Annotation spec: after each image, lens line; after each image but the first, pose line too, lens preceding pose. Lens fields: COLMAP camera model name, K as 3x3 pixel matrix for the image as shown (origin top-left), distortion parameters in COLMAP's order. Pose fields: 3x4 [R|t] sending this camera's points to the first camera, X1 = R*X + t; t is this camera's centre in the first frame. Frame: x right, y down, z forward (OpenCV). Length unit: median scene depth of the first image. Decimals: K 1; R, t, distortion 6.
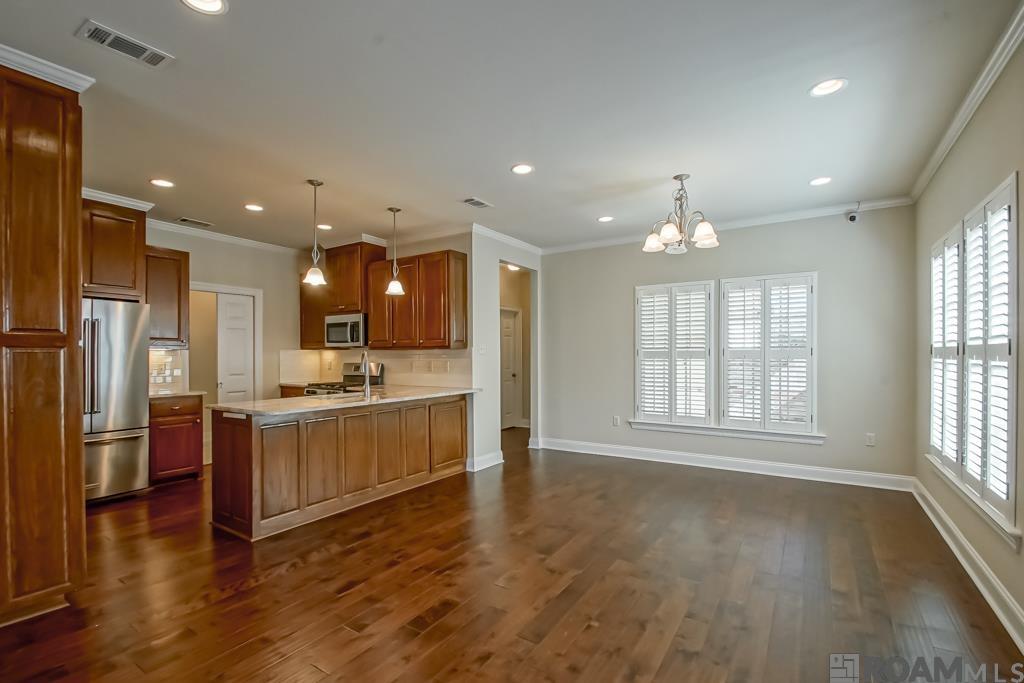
lens RADIAL K [[463.7, 0, 509.4], [0, 463.7, 353.9], [0, 0, 1]] dist [-0.025453, -0.000076]
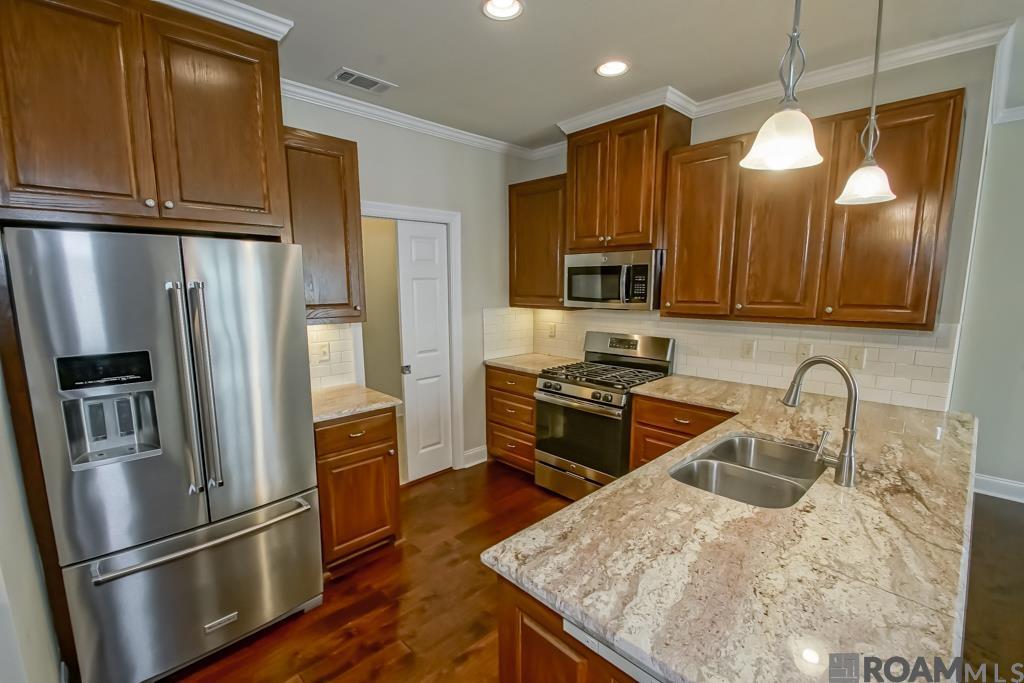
lens RADIAL K [[447.4, 0, 511.0], [0, 447.4, 347.7], [0, 0, 1]] dist [-0.002492, -0.000612]
pose [[0.974100, 0.023711, -0.224871, -0.406439], [0.009877, 0.989076, 0.147077, -0.059851], [0.225902, -0.145488, 0.963224, 0.508564]]
